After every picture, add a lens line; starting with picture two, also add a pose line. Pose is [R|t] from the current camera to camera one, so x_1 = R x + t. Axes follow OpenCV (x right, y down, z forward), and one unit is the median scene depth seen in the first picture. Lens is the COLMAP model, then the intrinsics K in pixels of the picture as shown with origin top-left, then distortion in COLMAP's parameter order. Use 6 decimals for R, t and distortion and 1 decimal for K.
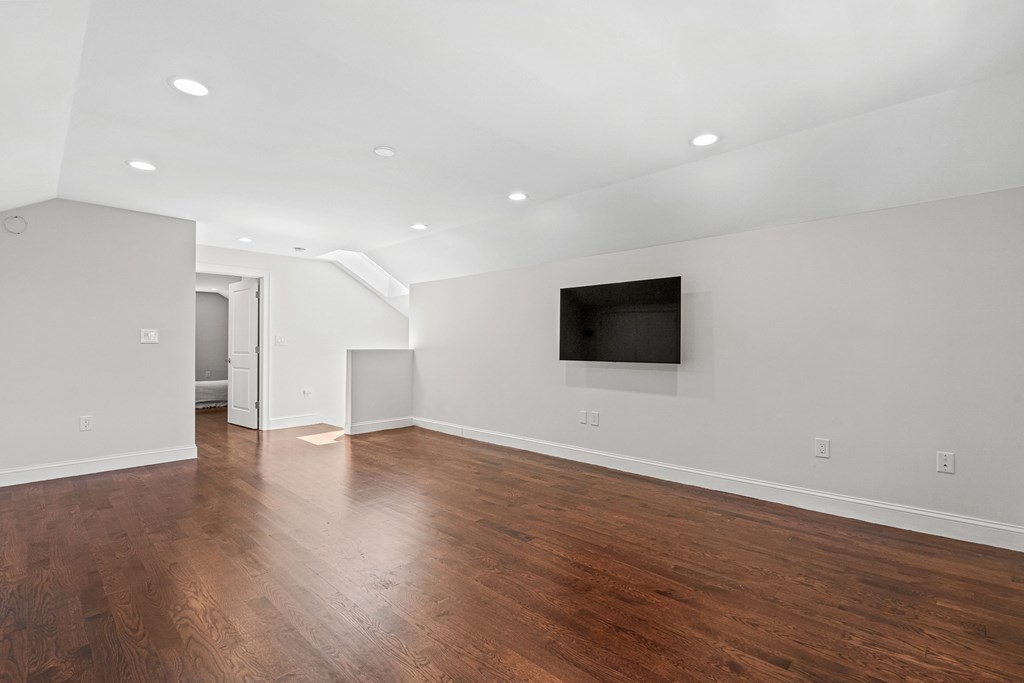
lens RADIAL K [[463.3, 0, 511.0], [0, 463.3, 340.6], [0, 0, 1]] dist [-0.007245, 0.002335]
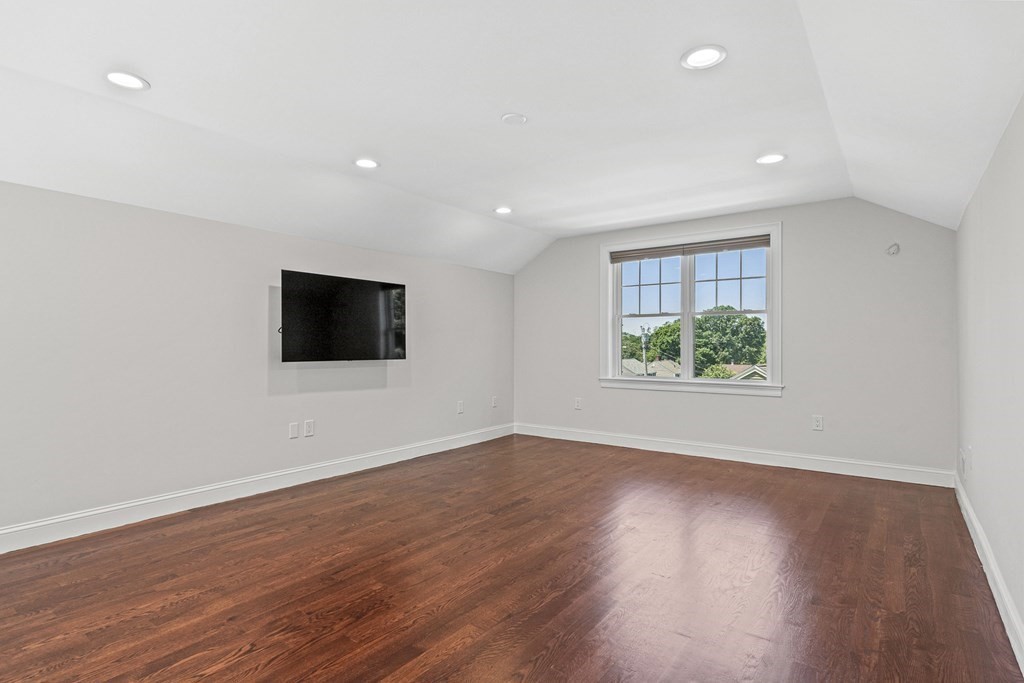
lens RADIAL K [[527.2, 0, 509.5], [0, 527.2, 345.8], [0, 0, 1]] dist [-0.002792, -0.000758]
pose [[-0.122685, -0.009646, 0.992399, -0.922268], [-0.014942, 0.999857, 0.007872, 0.001687], [-0.992333, -0.013863, -0.122811, 0.829097]]
